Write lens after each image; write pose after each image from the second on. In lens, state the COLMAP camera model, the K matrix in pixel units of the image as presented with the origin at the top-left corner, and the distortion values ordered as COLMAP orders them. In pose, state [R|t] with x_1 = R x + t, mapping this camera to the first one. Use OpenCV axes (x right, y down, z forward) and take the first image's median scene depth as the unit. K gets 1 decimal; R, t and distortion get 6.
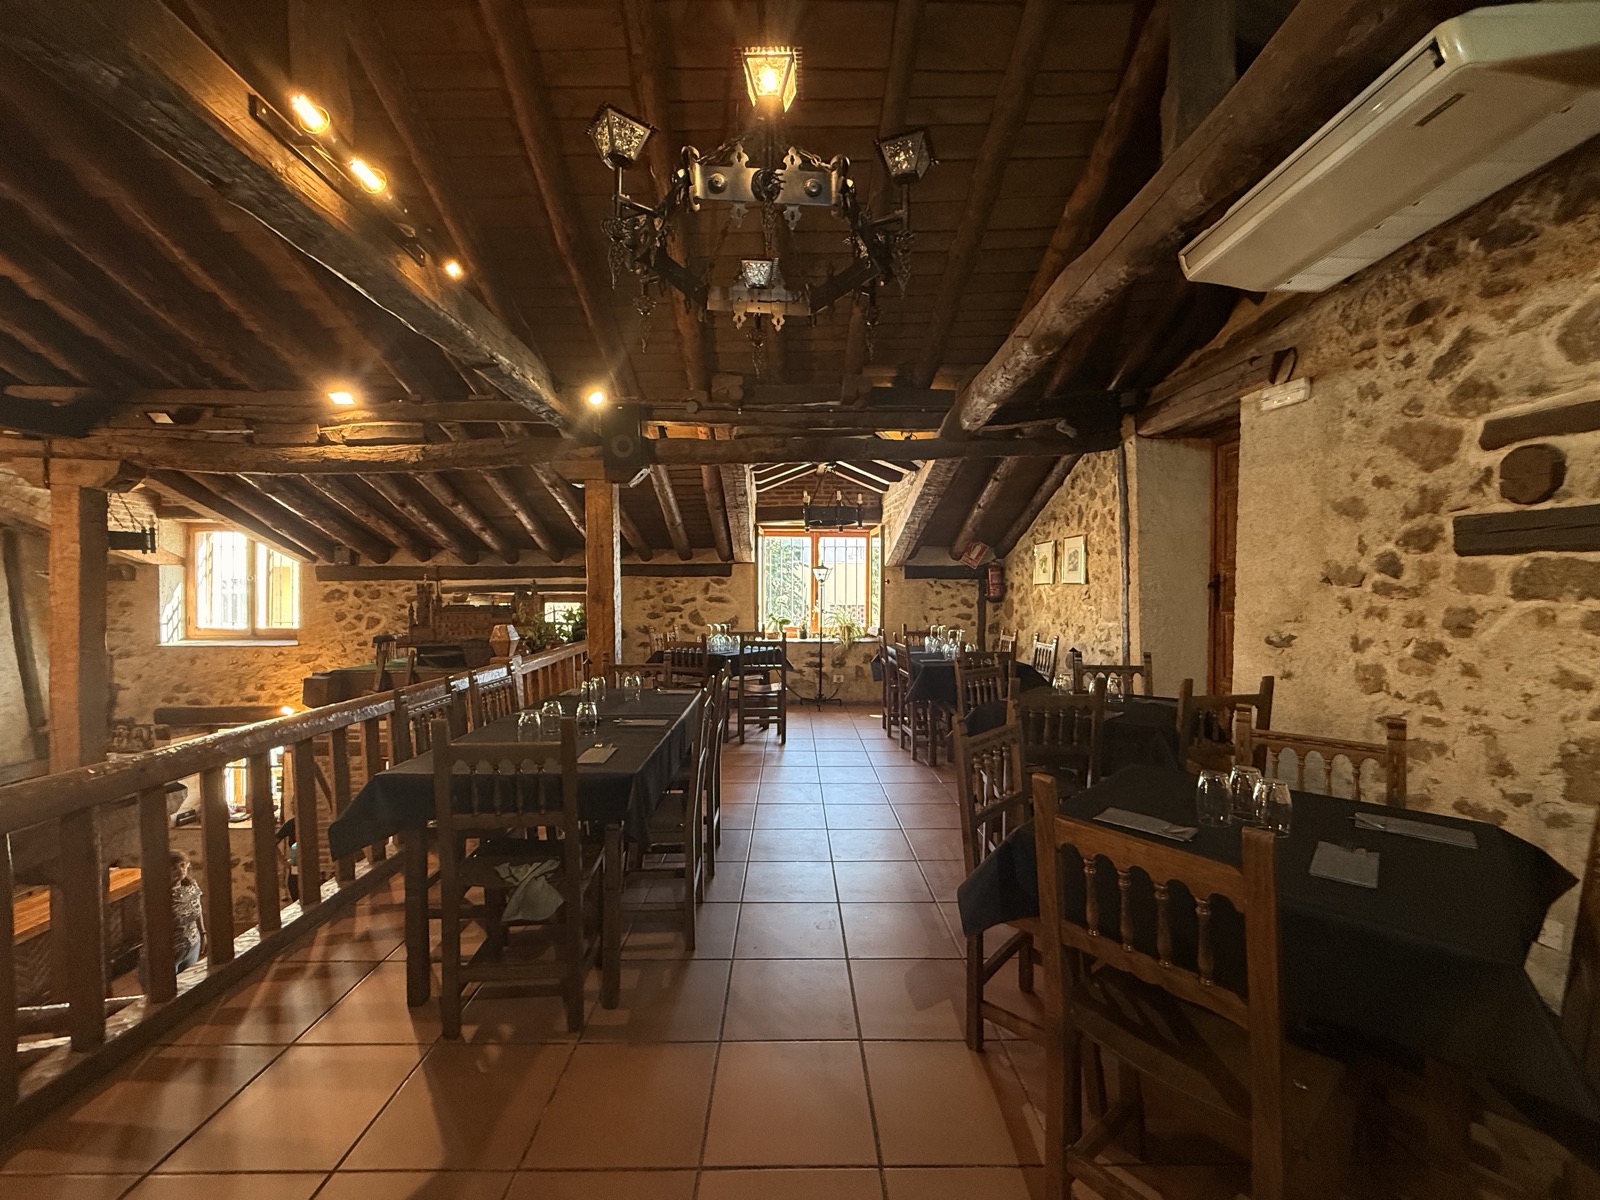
lens RADIAL K [[637.4, 0, 796.0], [0, 637.4, 599.6], [0, 0, 1]] dist [0.000188, 0.000032]
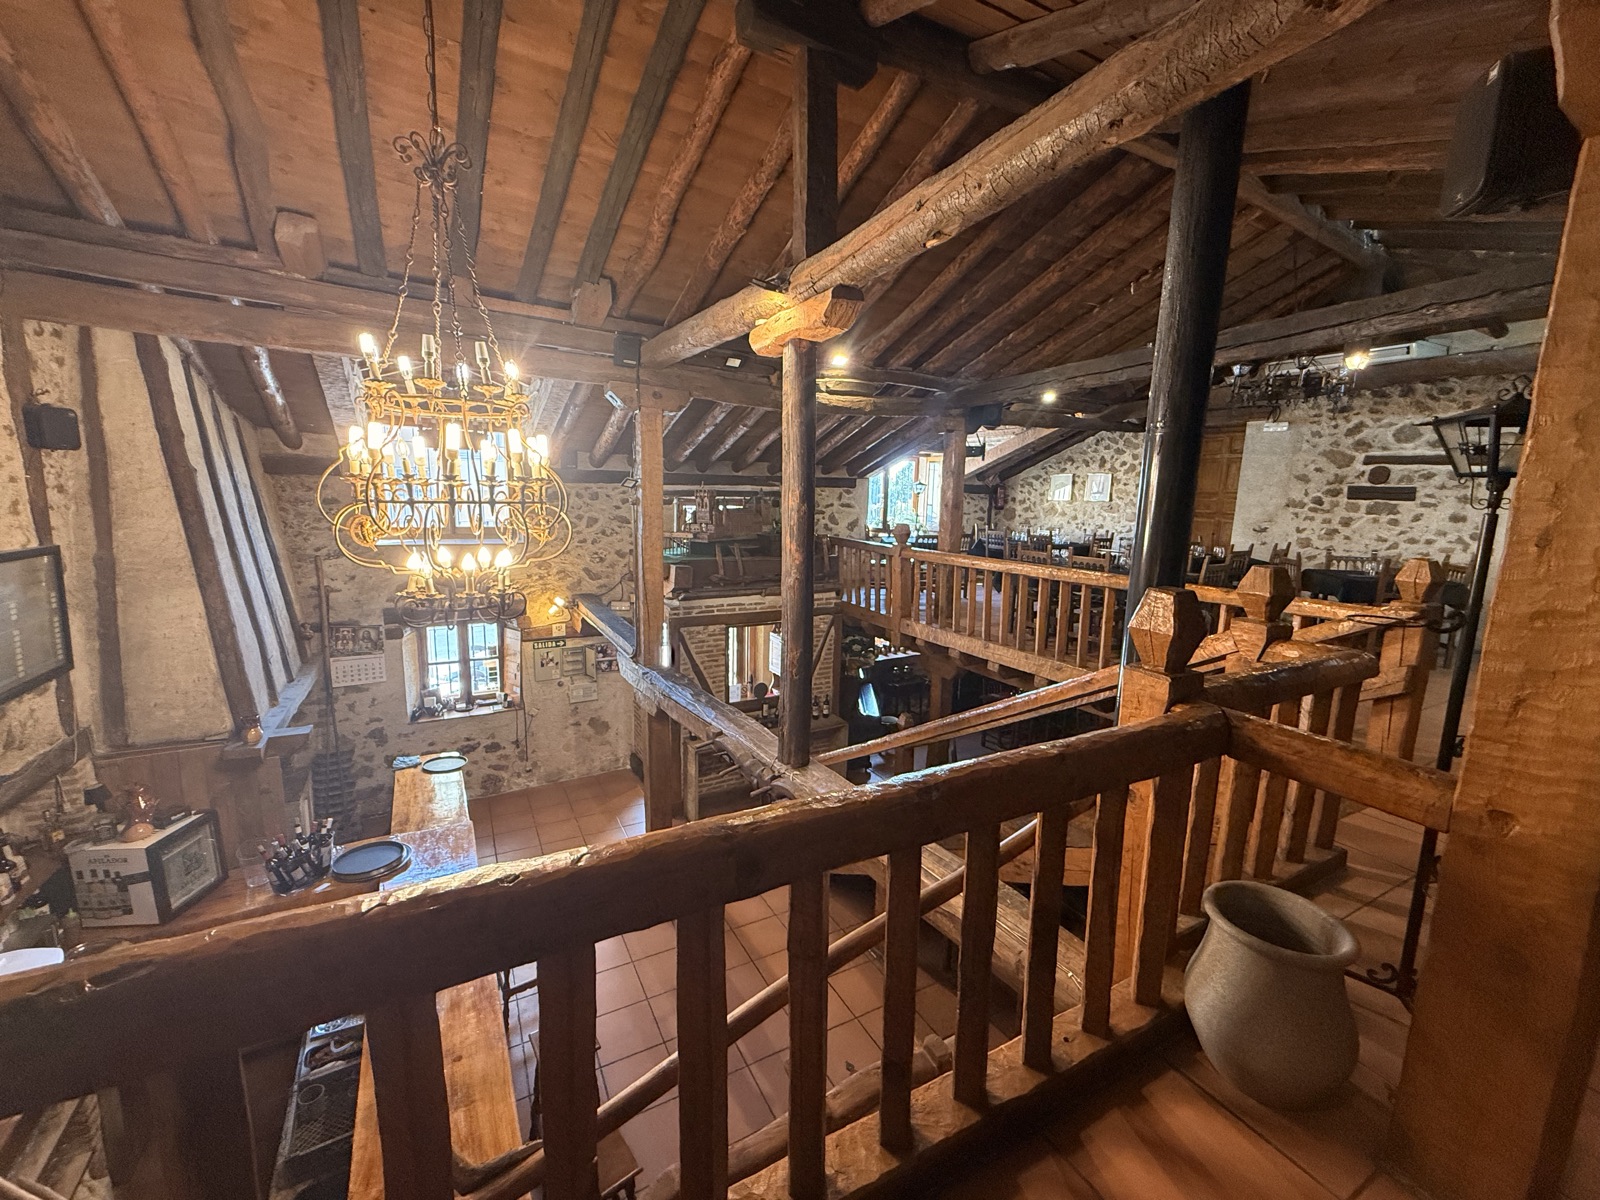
lens RADIAL K [[637.4, 0, 794.0], [0, 637.4, 598.6], [0, 0, 1]] dist [0.000188, 0.000032]
pose [[0.884580, -0.052910, 0.463378, -1.060404], [-0.017613, 0.989046, 0.146555, -0.000380], [-0.466056, -0.137801, 0.873958, -0.183387]]
